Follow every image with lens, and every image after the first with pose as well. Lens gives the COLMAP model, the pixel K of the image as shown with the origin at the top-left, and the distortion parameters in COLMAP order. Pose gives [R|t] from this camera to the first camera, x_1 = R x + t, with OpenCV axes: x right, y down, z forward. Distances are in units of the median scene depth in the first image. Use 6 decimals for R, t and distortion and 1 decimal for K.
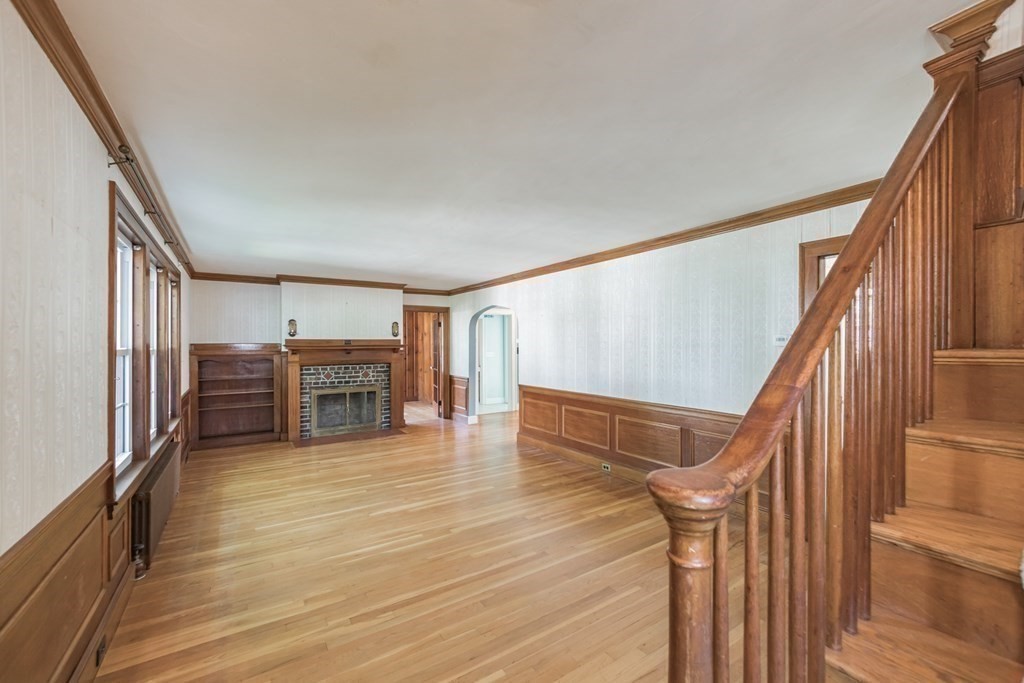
lens RADIAL K [[405.6, 0, 510.5], [0, 405.6, 345.4], [0, 0, 1]] dist [0.003318, 0.000149]
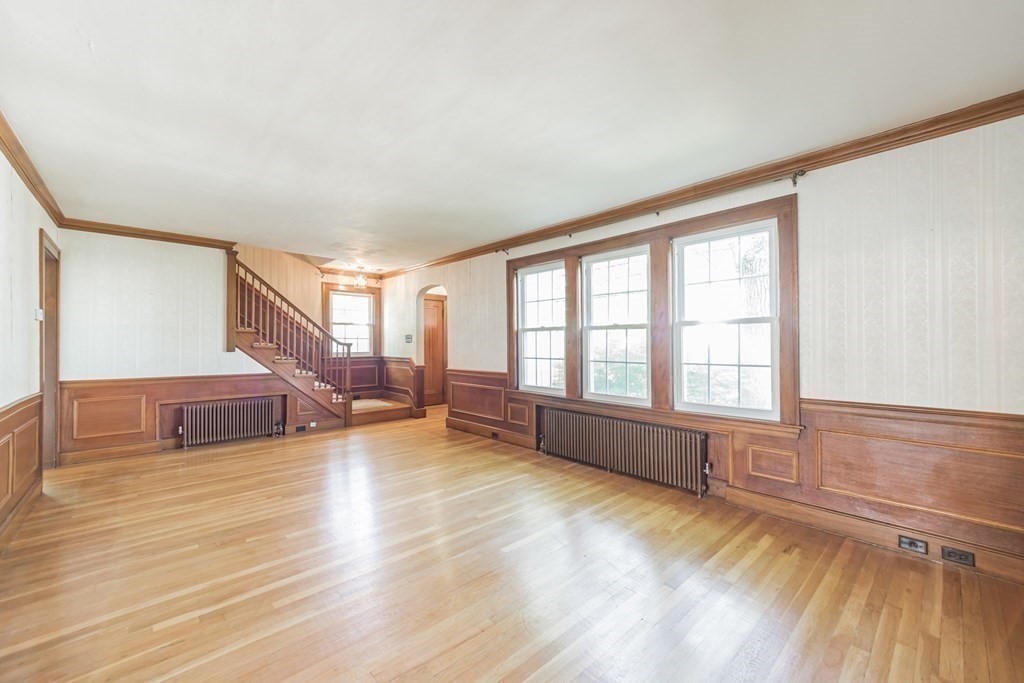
lens RADIAL K [[405.6, 0, 506.4], [0, 405.6, 337.3], [0, 0, 1]] dist [0.003318, 0.000149]
pose [[-0.989105, 0.004592, -0.147140, -0.329700], [0.006273, 0.999920, -0.010957, 0.044921], [0.147078, -0.011761, -0.989055, 1.888996]]
